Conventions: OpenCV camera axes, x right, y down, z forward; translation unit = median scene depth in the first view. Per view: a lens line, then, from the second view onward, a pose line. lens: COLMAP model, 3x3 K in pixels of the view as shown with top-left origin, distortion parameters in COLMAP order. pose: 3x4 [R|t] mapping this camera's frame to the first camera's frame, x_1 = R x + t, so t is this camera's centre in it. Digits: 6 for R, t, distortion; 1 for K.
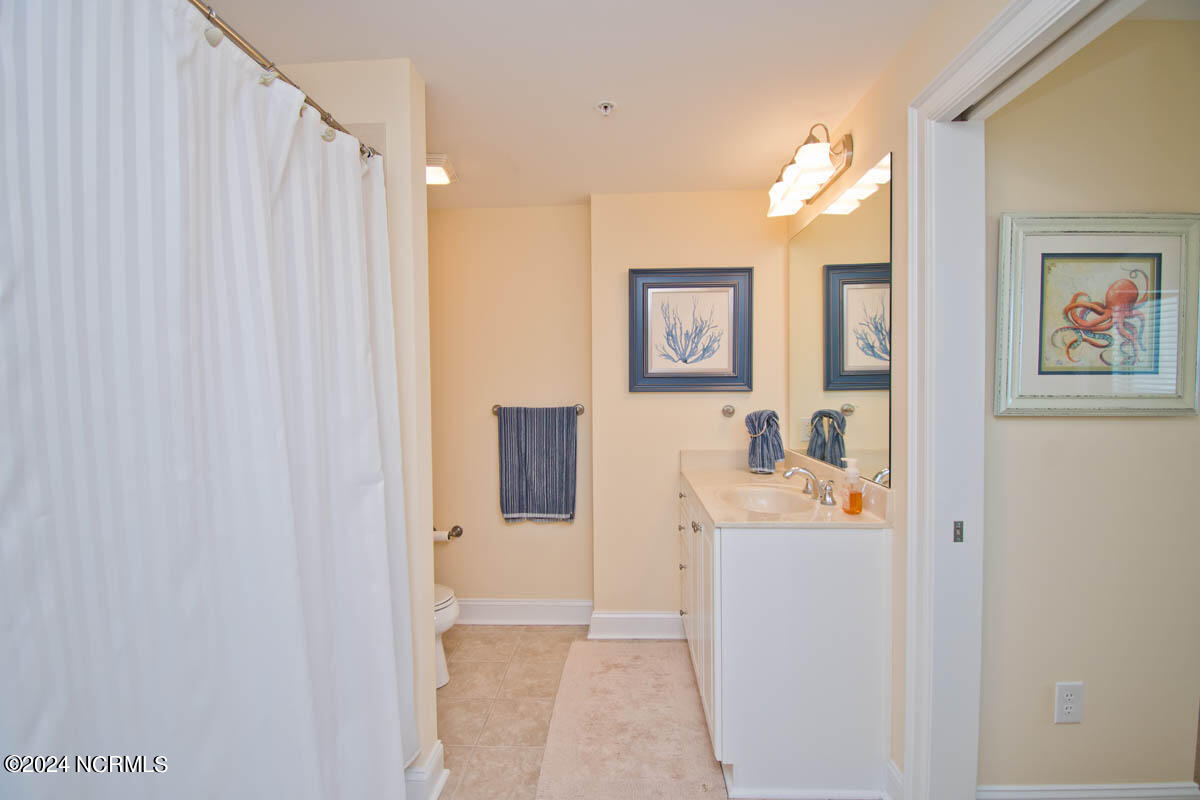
lens RADIAL K [[533.5, 0, 604.5], [0, 533.5, 398.4], [0, 0, 1]] dist [0.016802, -0.023672]
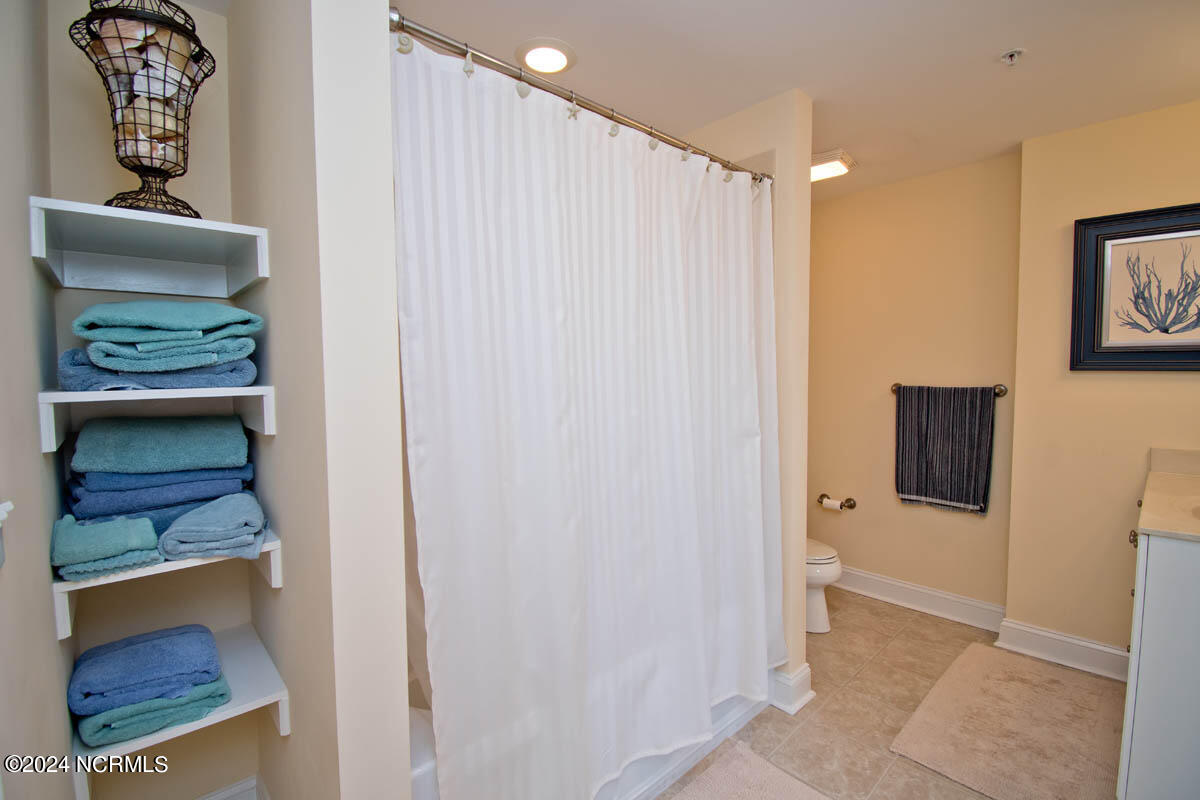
lens RADIAL K [[526.0, 0, 596.6], [0, 526.0, 399.8], [0, 0, 1]] dist [0.016584, -0.022988]
pose [[0.712064, 0.042355, -0.700835, 0.097091], [-0.015337, 0.998879, 0.044785, 0.007638], [0.701947, -0.021141, 0.711916, -0.092179]]
